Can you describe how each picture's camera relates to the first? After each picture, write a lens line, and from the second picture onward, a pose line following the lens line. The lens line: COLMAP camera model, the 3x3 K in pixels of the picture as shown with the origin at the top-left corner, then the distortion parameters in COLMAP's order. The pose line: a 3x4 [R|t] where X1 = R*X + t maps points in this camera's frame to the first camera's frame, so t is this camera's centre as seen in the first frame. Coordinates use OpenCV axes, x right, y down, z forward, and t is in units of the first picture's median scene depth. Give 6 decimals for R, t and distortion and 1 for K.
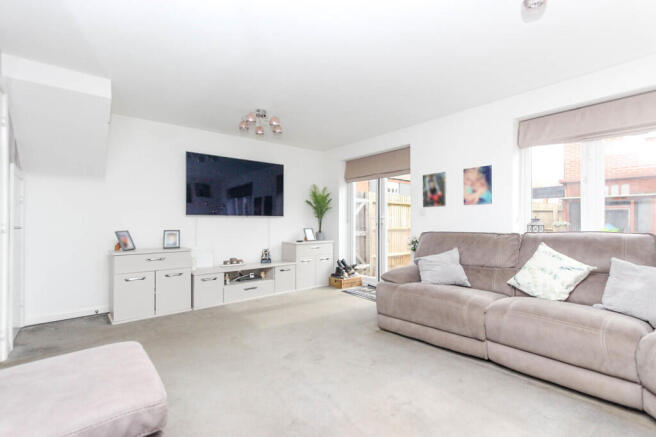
lens RADIAL K [[307.9, 0, 332.0], [0, 307.9, 214.4], [0, 0, 1]] dist [-0.002686, 0.000022]
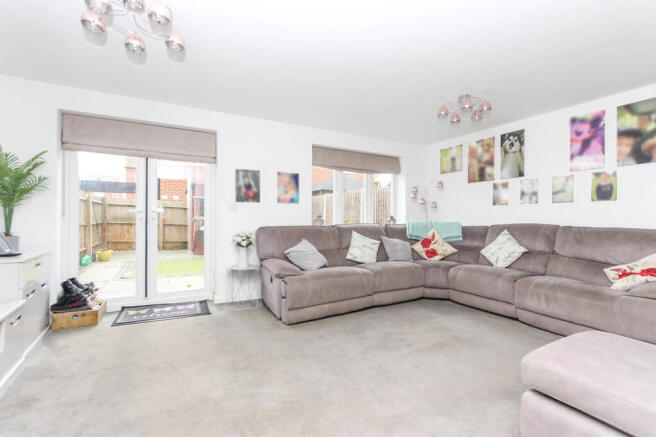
lens RADIAL K [[307.9, 0, 328.8], [0, 307.9, 222.1], [0, 0, 1]] dist [-0.002686, 0.000022]
pose [[0.183070, -0.010225, 0.983047, -0.636840], [-0.029886, 0.999426, 0.015961, 0.016174], [-0.982645, -0.032301, 0.182660, 0.564011]]
